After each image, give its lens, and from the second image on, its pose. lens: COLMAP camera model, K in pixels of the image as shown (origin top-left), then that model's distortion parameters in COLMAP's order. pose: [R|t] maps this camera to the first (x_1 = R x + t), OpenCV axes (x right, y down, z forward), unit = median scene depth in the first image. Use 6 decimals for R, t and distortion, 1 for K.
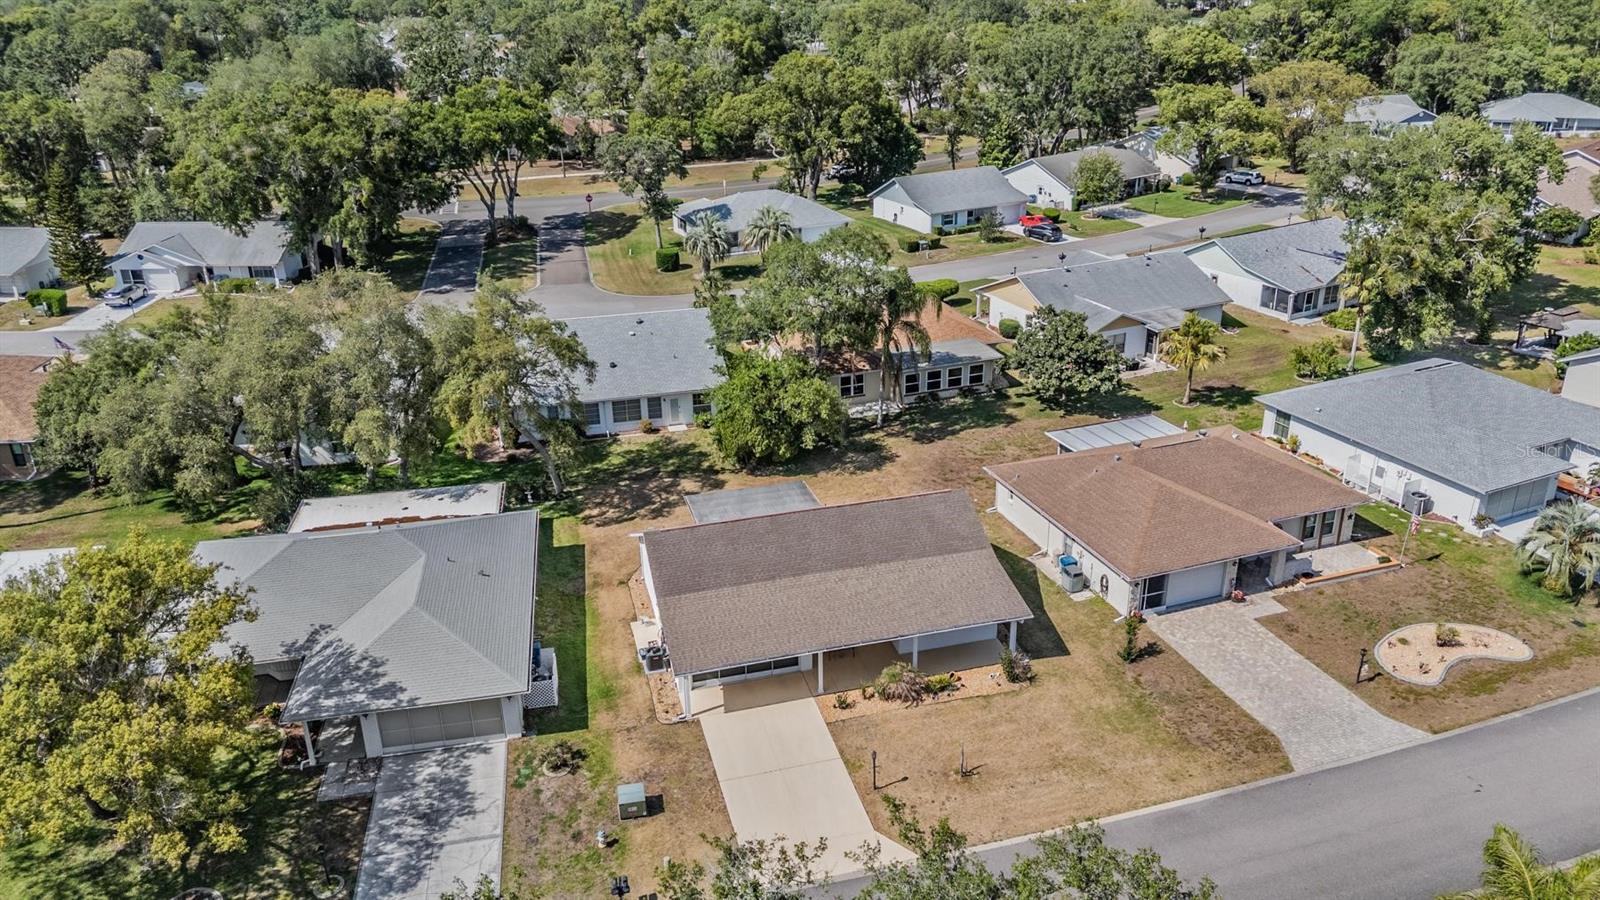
lens RADIAL K [[1180.6, 0, 806.2], [0, 1180.6, 455.1], [0, 0, 1]] dist [0.071597, -0.065701]
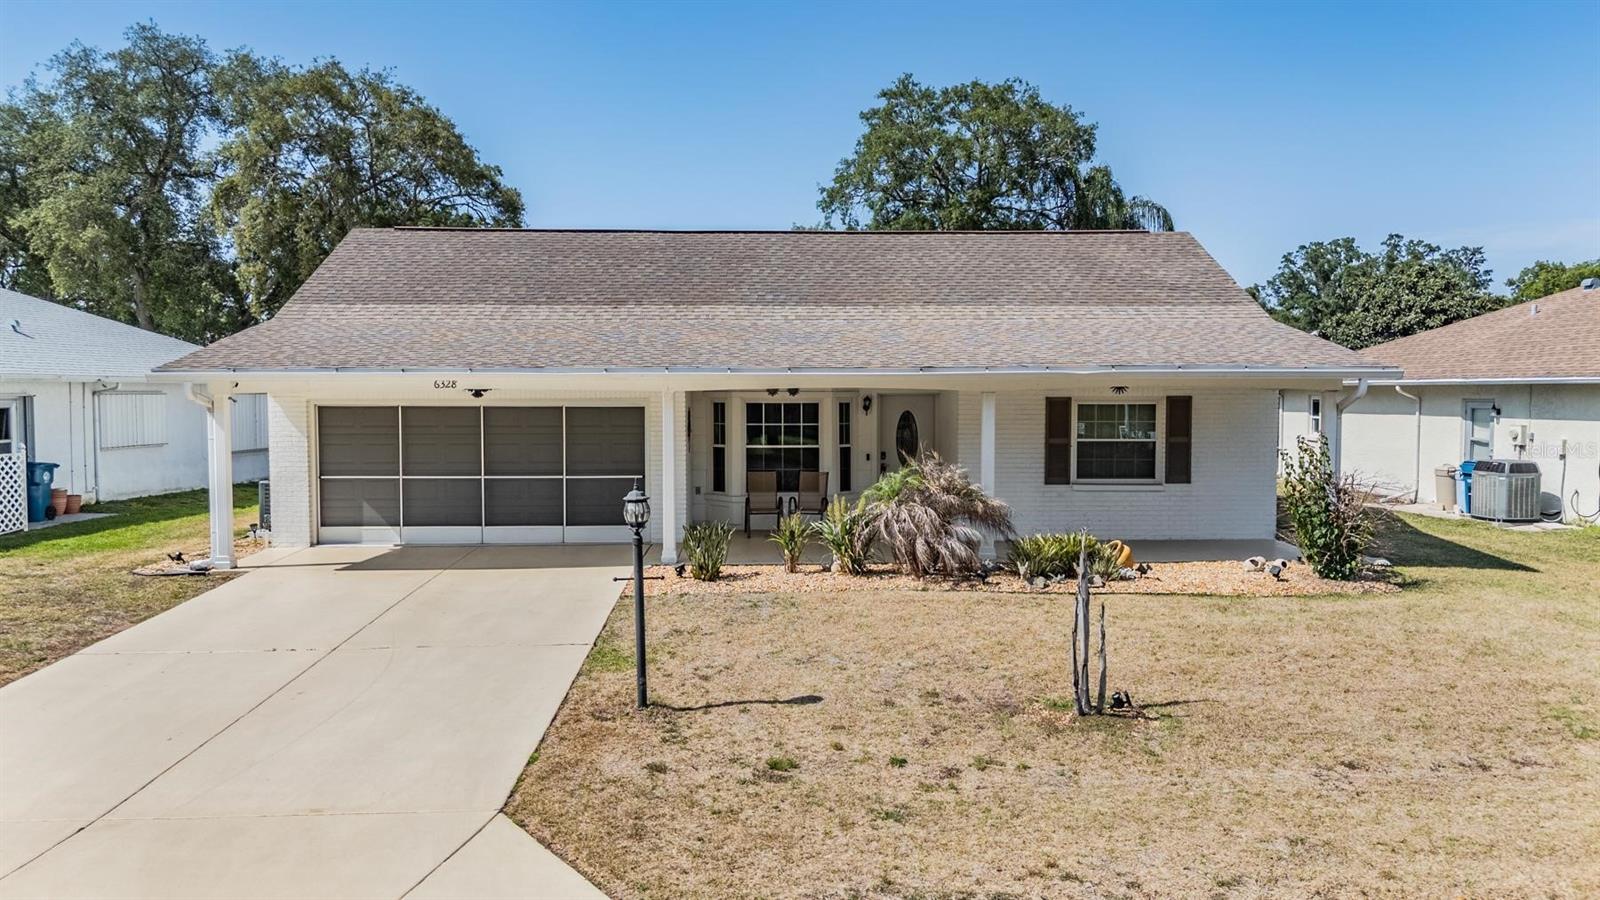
lens RADIAL K [[1180.6, 0, 806.7], [0, 1180.6, 458.6], [0, 0, 1]] dist [0.071597, -0.065701]
pose [[0.972288, 0.027489, -0.232163, 0.078022], [-0.105941, 0.937055, -0.332724, 0.180220], [0.208403, 0.348099, 0.914000, 0.469321]]
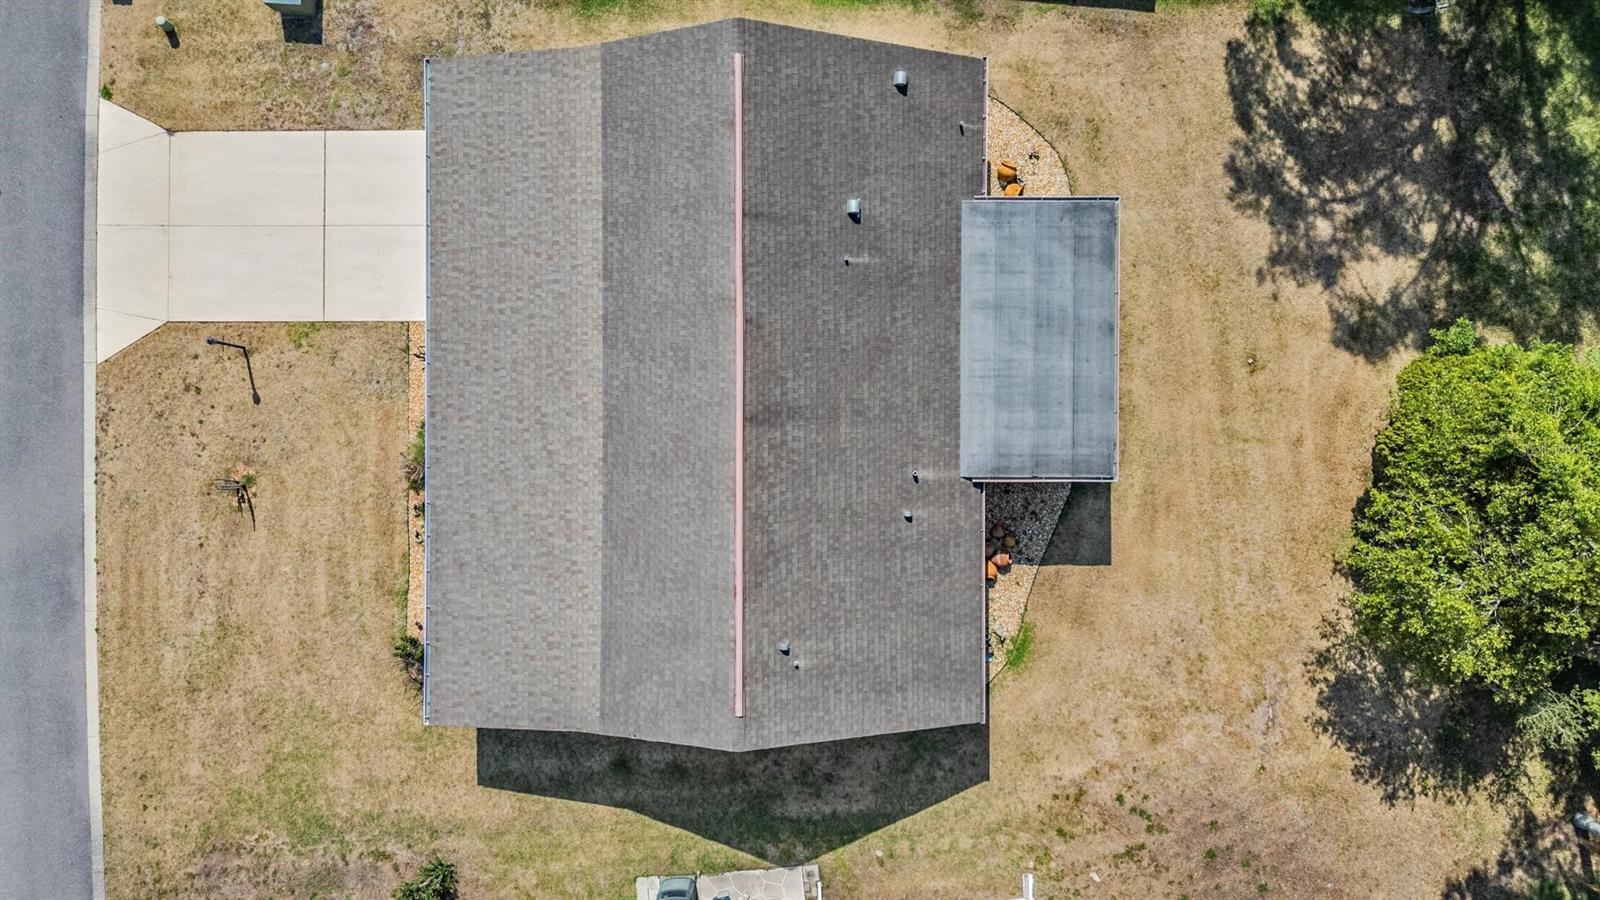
lens RADIAL K [[1180.6, 0, 799.1], [0, 1180.6, 450.6], [0, 0, 1]] dist [0.071597, -0.065701]
pose [[-0.269446, 0.962556, 0.029751, 0.004976], [-0.366430, -0.131046, 0.921171, -0.277366], [0.890577, 0.237305, 0.388019, 0.604788]]
